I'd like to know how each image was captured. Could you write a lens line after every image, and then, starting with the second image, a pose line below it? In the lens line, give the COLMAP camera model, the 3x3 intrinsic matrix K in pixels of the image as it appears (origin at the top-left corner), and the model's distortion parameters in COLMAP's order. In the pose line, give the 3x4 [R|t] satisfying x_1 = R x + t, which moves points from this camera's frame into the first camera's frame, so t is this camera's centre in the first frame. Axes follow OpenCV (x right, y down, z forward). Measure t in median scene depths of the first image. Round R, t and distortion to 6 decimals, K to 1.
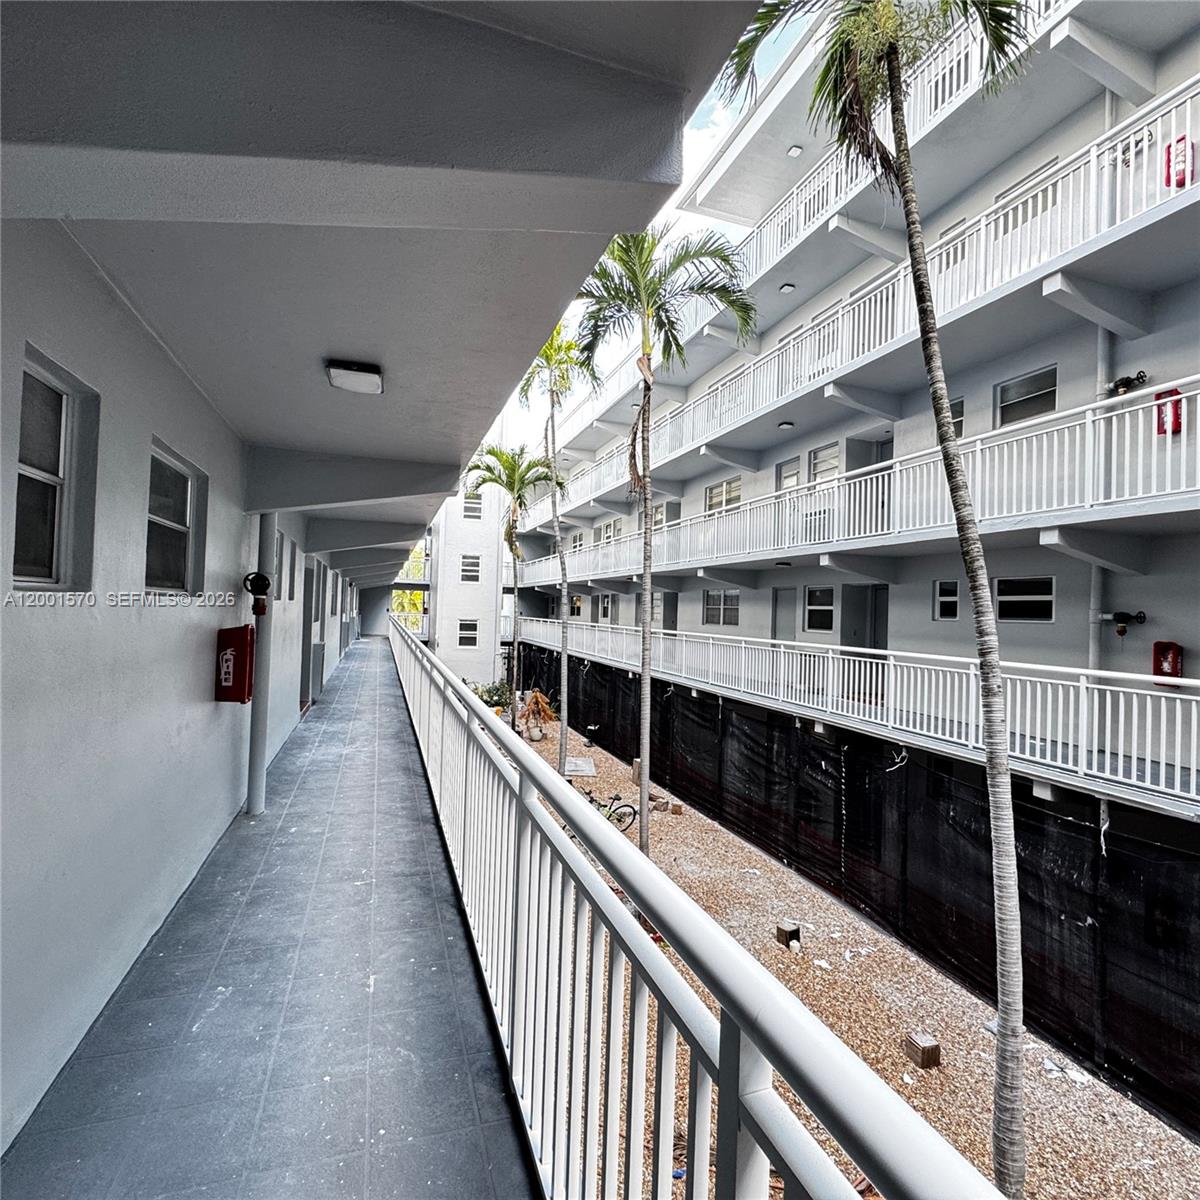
lens RADIAL K [[648.3, 0, 607.4], [0, 648.3, 596.2], [0, 0, 1]] dist [-0.003695, 0.001938]
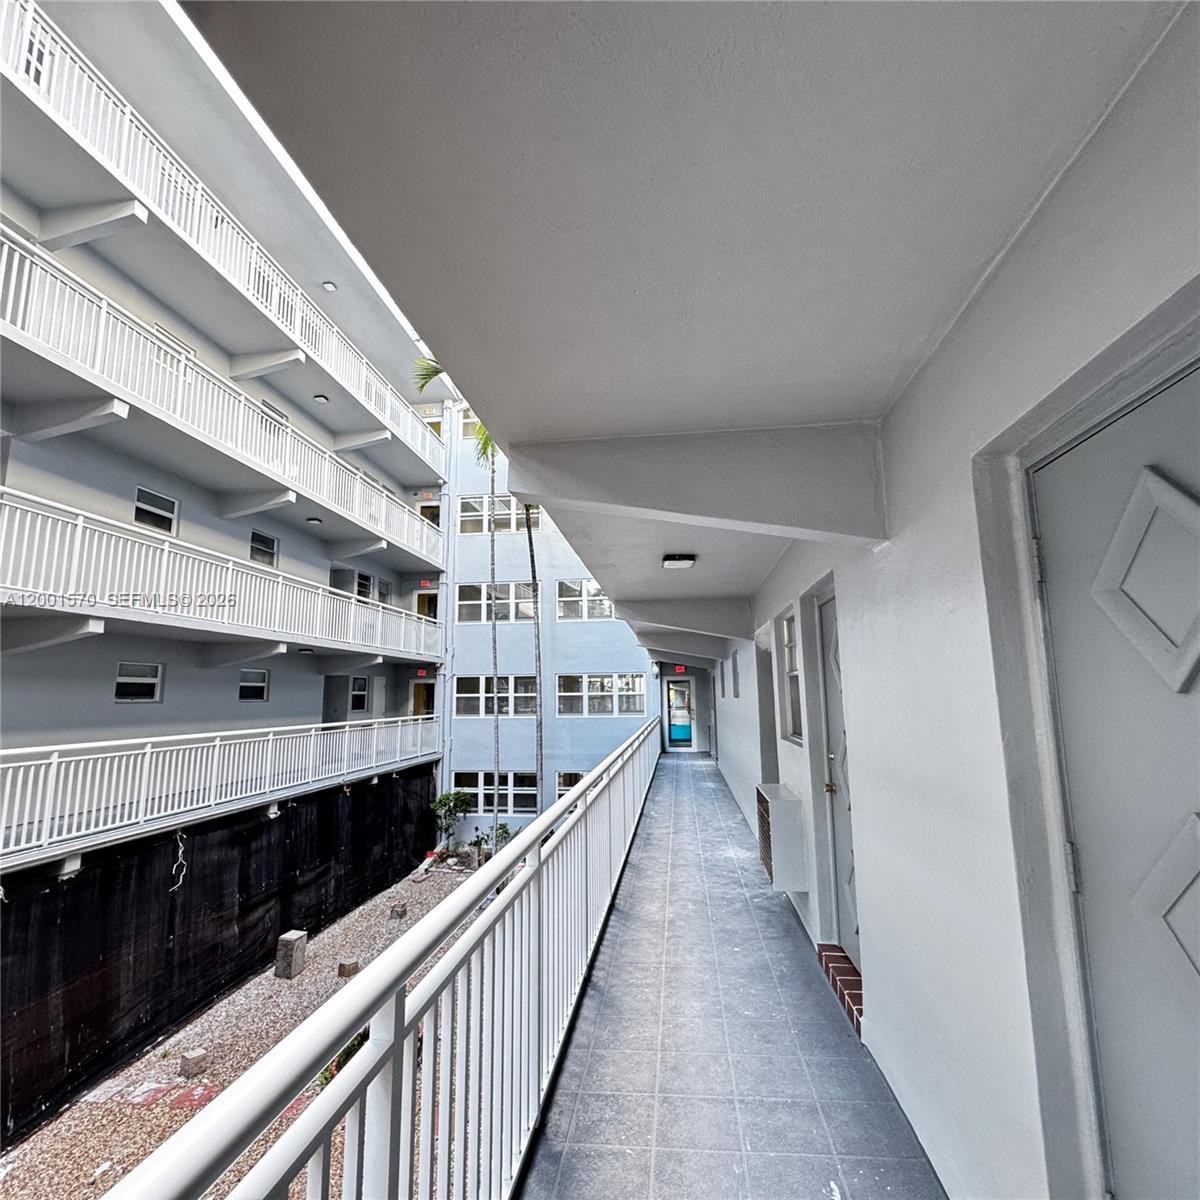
lens RADIAL K [[648.3, 0, 604.3], [0, 648.3, 597.0], [0, 0, 1]] dist [-0.003695, 0.001938]
pose [[-0.896457, 0.047152, 0.440614, -0.700356], [-0.024761, 0.987439, -0.156048, 0.016693], [-0.442438, -0.150800, -0.884030, 1.915648]]
